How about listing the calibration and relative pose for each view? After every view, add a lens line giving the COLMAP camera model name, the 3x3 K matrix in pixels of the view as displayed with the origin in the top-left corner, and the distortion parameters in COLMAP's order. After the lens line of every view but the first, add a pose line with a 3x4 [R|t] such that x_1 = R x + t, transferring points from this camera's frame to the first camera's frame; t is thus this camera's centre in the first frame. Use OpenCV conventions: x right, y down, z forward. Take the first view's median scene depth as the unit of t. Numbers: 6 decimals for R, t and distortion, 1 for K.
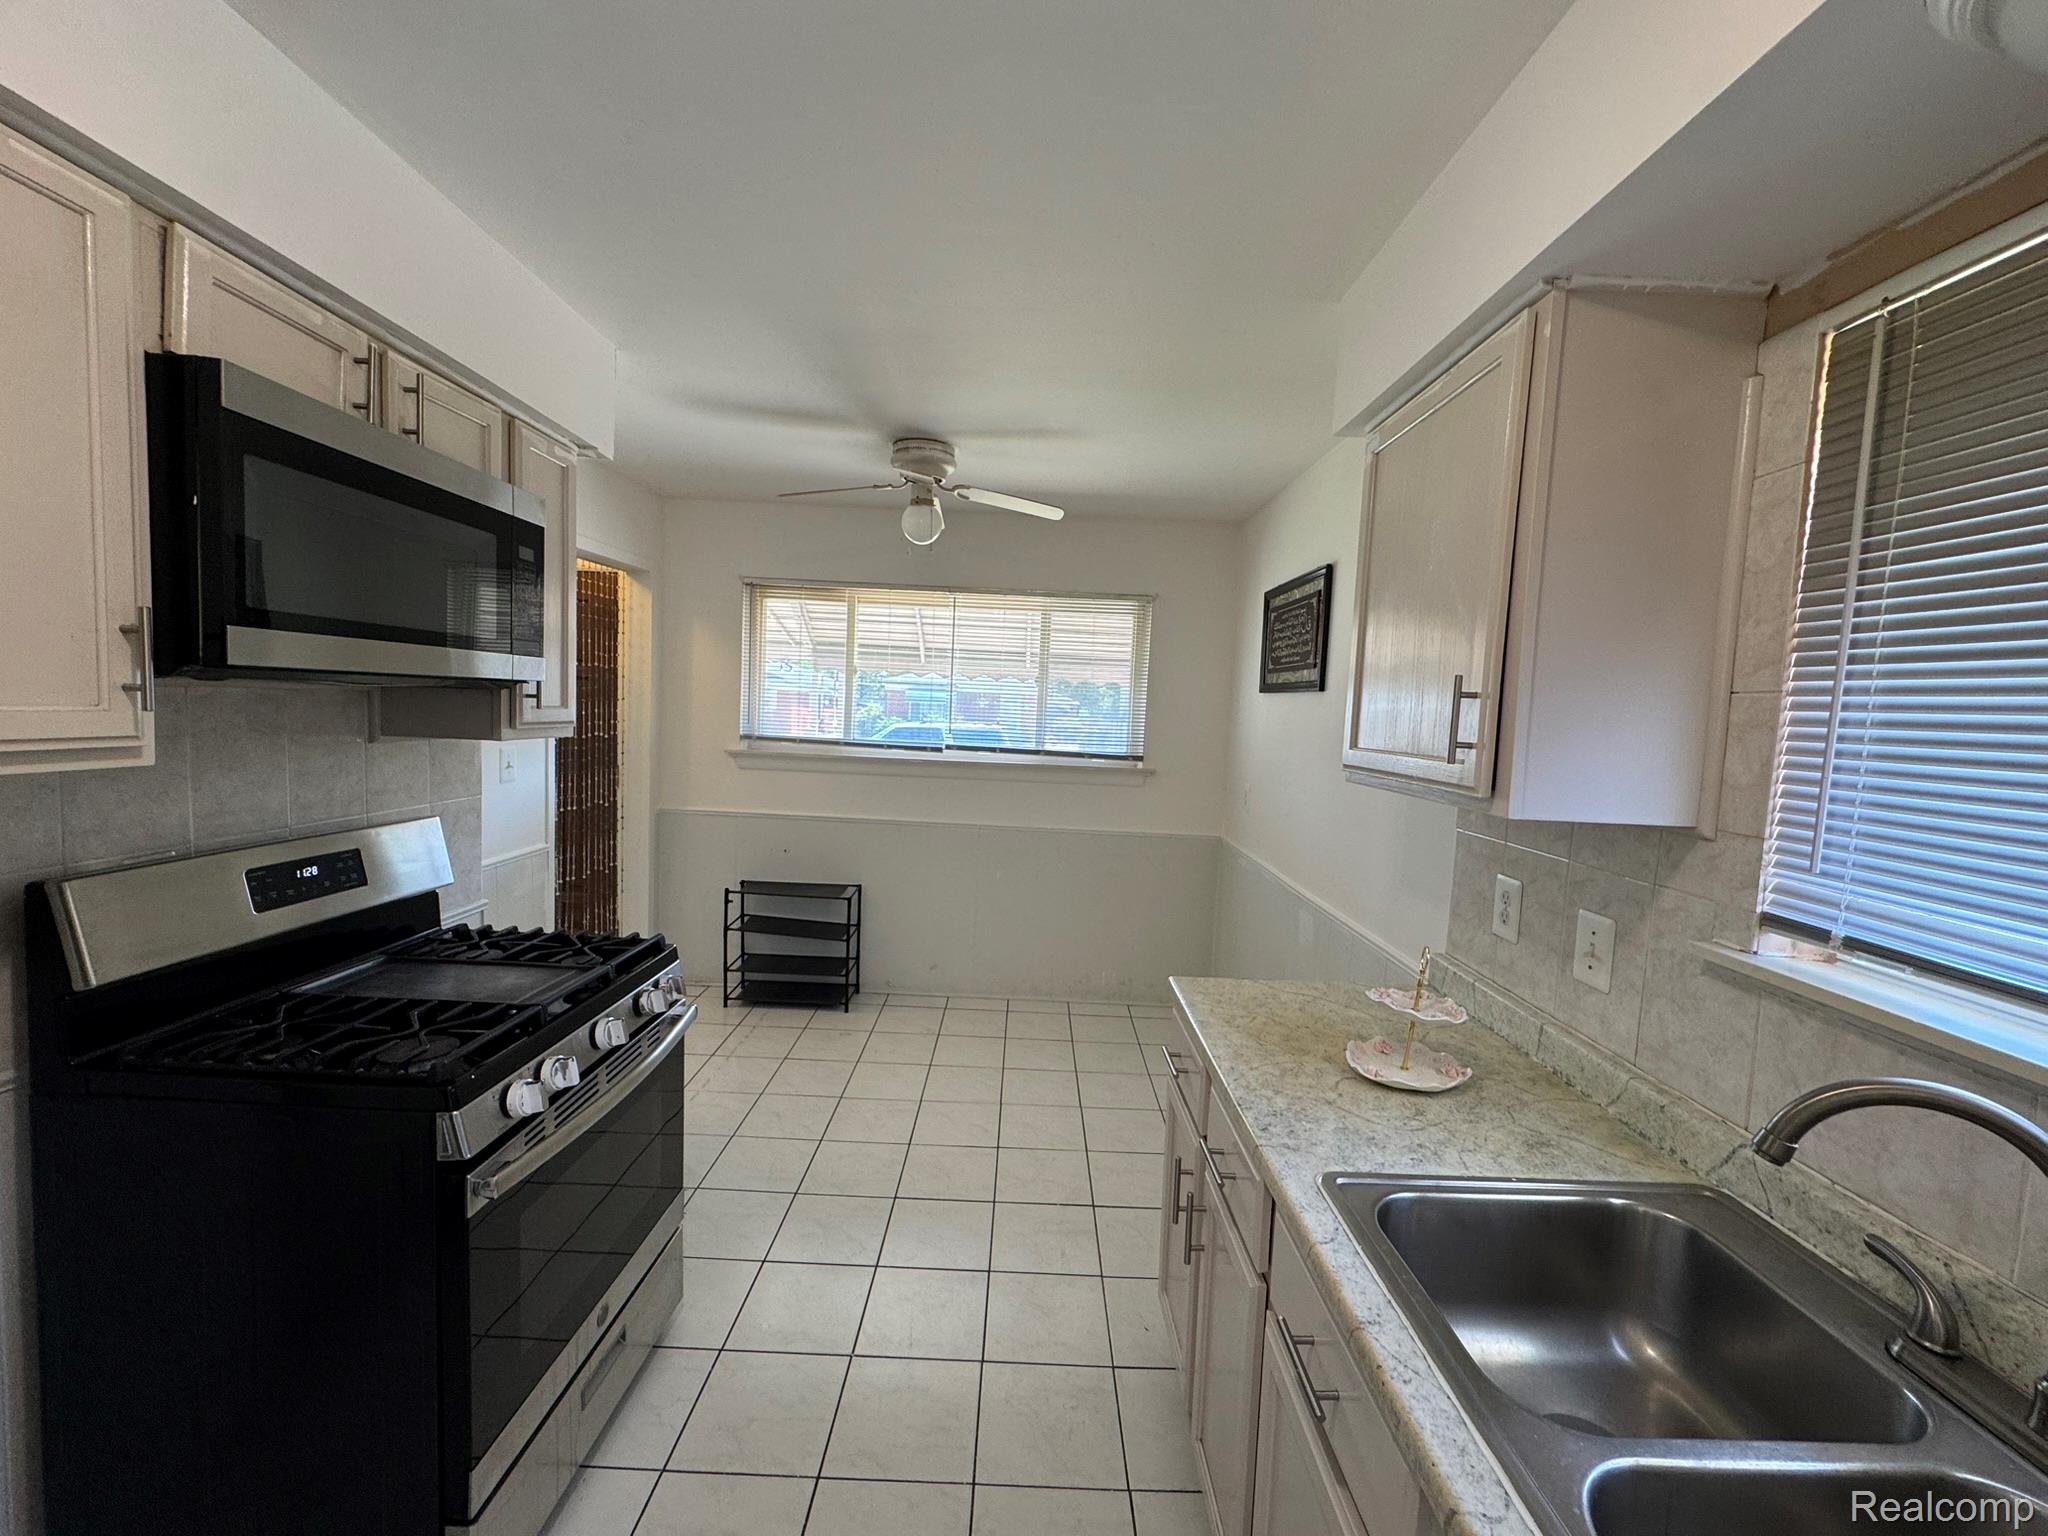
lens RADIAL K [[820.6, 0, 1022.7], [0, 820.6, 768.0], [0, 0, 1]] dist [-0.001927, 0.000004]
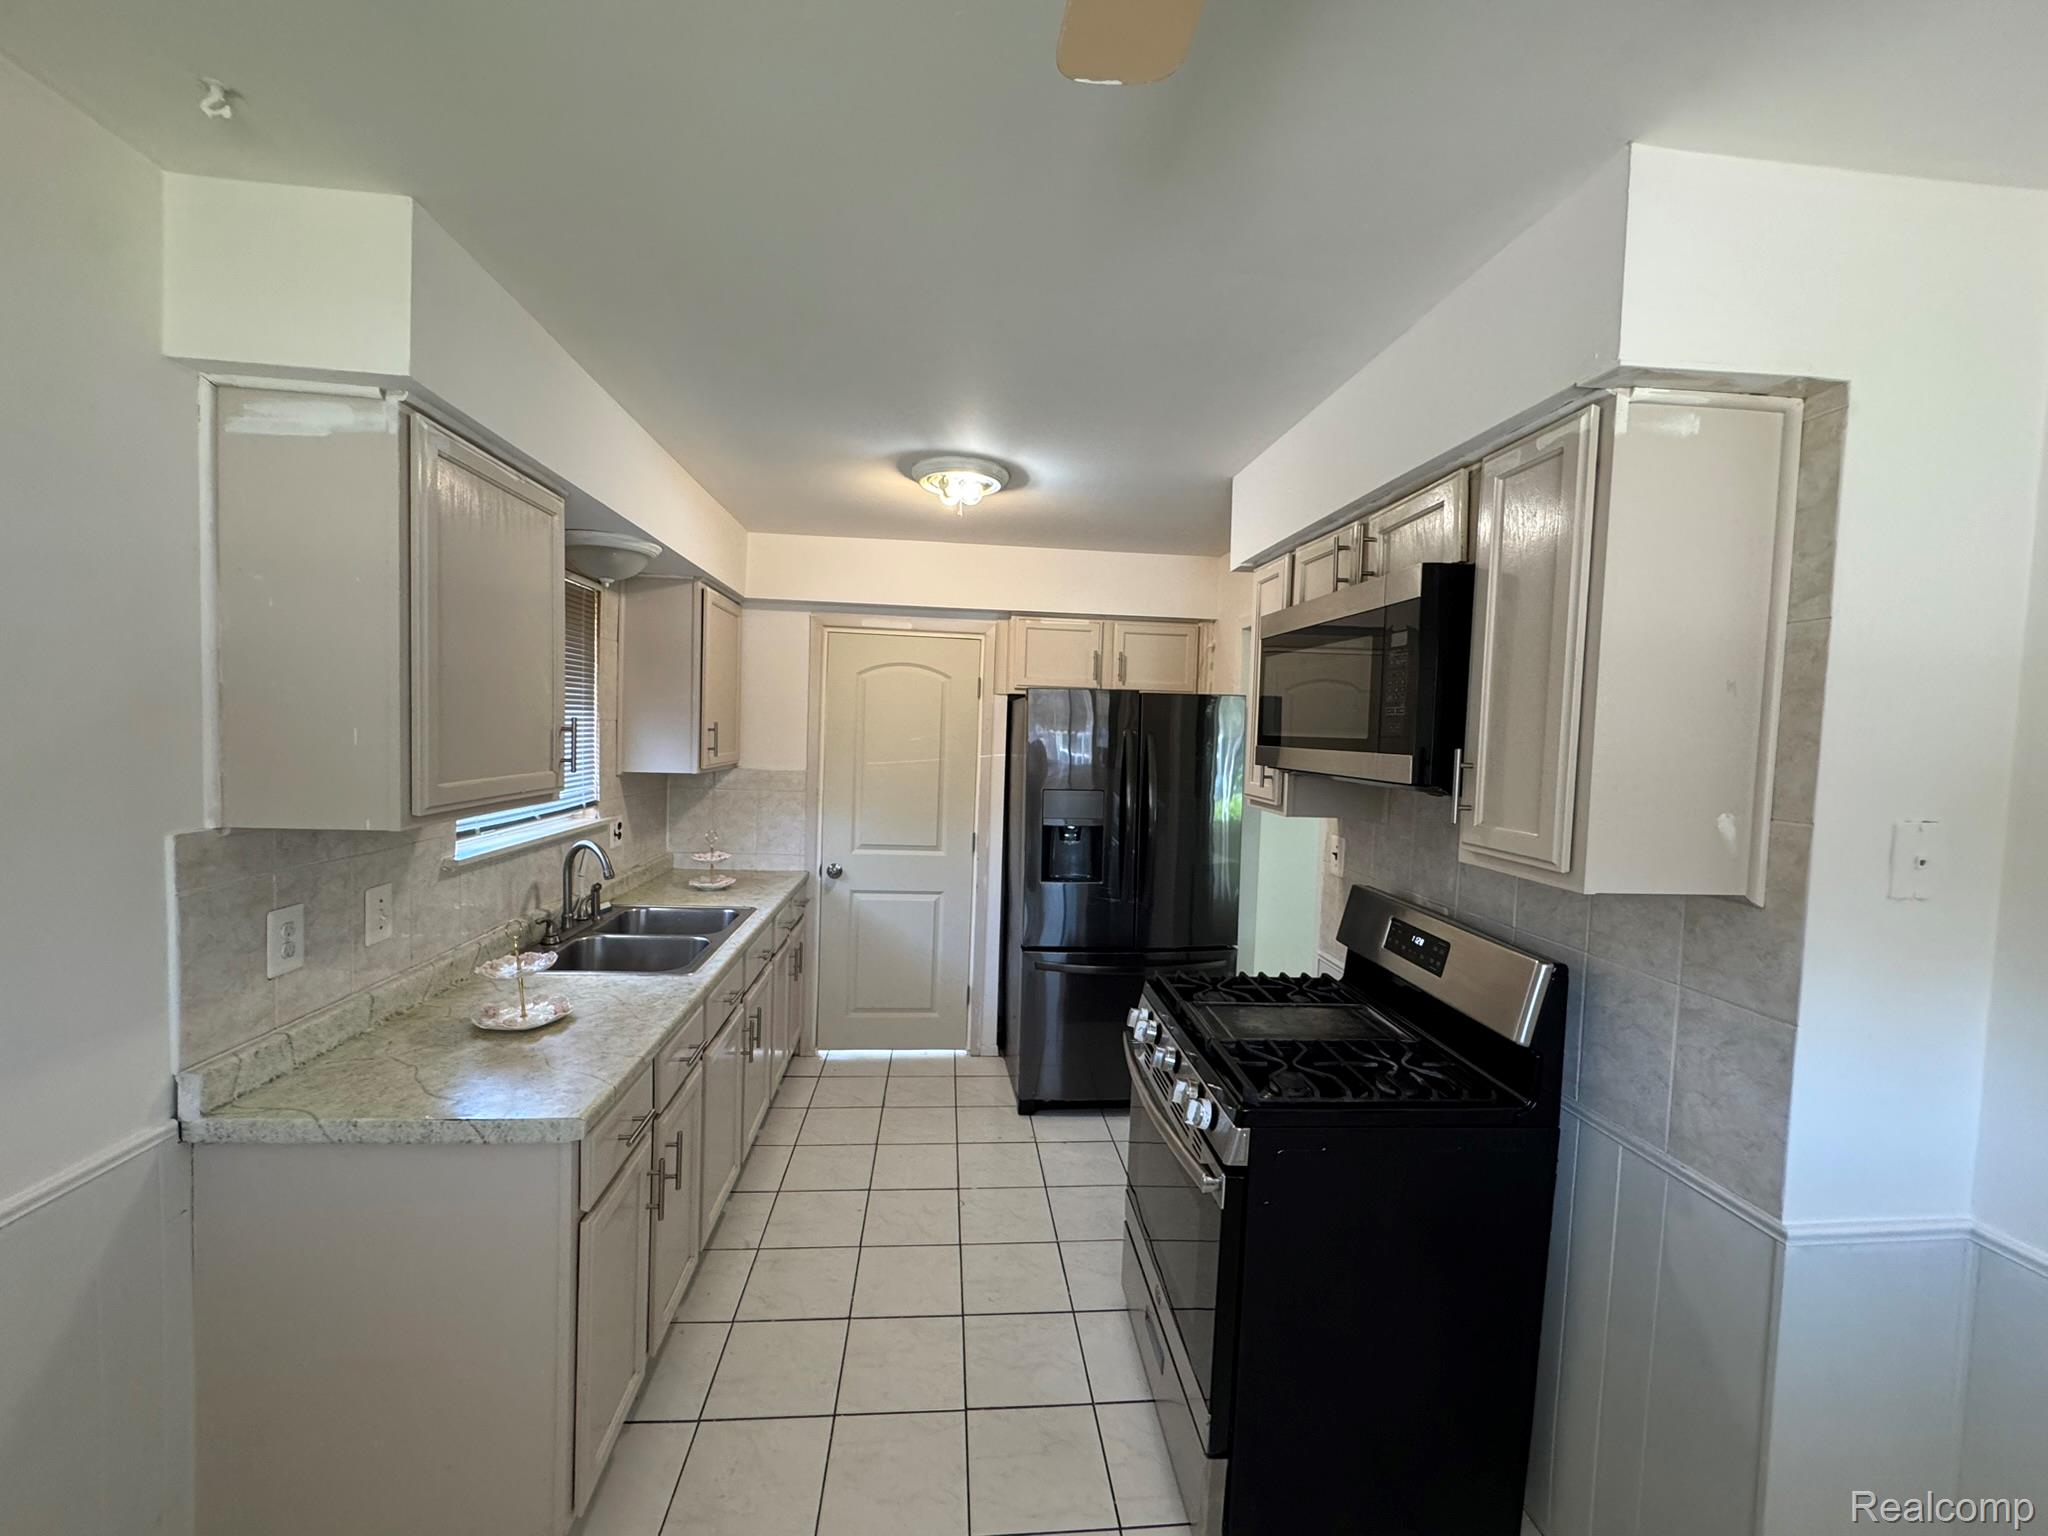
lens RADIAL K [[820.6, 0, 1022.7], [0, 820.6, 768.0], [0, 0, 1]] dist [-0.001927, 0.000004]
pose [[-0.992267, -0.074398, -0.099350, -0.184928], [-0.086016, 0.989246, 0.118299, -0.279930], [0.089480, 0.125929, -0.987996, 2.681122]]
